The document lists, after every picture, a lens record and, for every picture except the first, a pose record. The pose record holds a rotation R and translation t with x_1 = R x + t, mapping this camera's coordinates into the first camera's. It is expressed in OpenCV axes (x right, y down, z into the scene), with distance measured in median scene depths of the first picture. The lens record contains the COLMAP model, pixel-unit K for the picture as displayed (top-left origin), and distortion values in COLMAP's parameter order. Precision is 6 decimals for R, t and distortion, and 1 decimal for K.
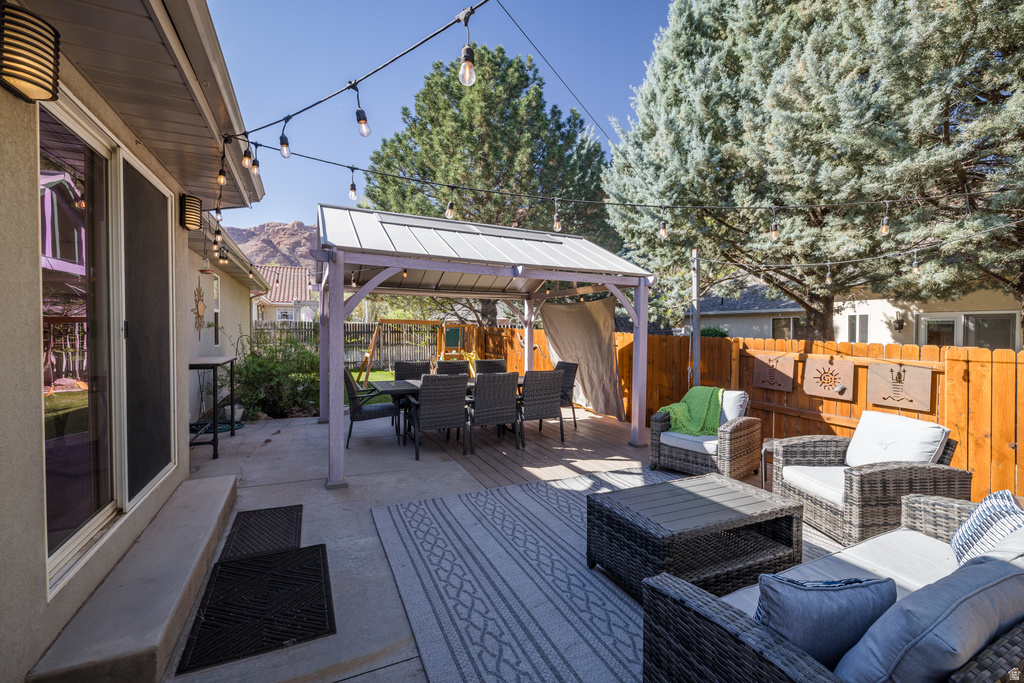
lens RADIAL K [[445.6, 0, 512.5], [0, 445.6, 338.7], [0, 0, 1]] dist [-0.002551, -0.000477]
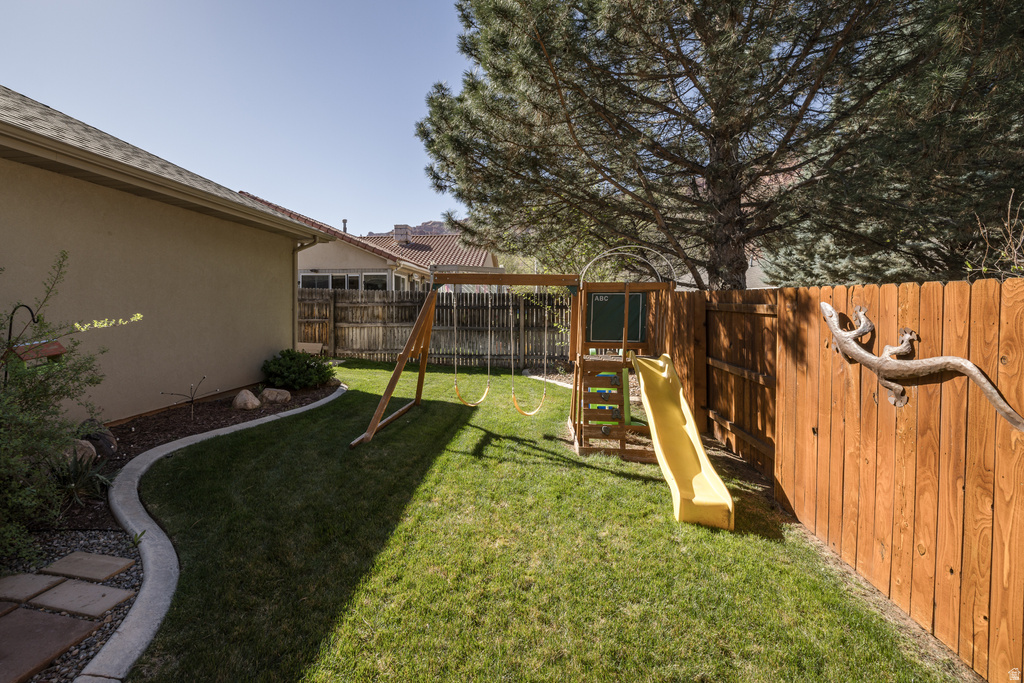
lens RADIAL K [[445.6, 0, 491.6], [0, 445.6, 310.7], [0, 0, 1]] dist [-0.002551, -0.000477]
pose [[0.842841, 0.010472, -0.538061, -0.011726], [-0.019339, 0.999754, -0.010836, -0.003249], [0.537816, 0.019538, 0.842836, 0.582857]]
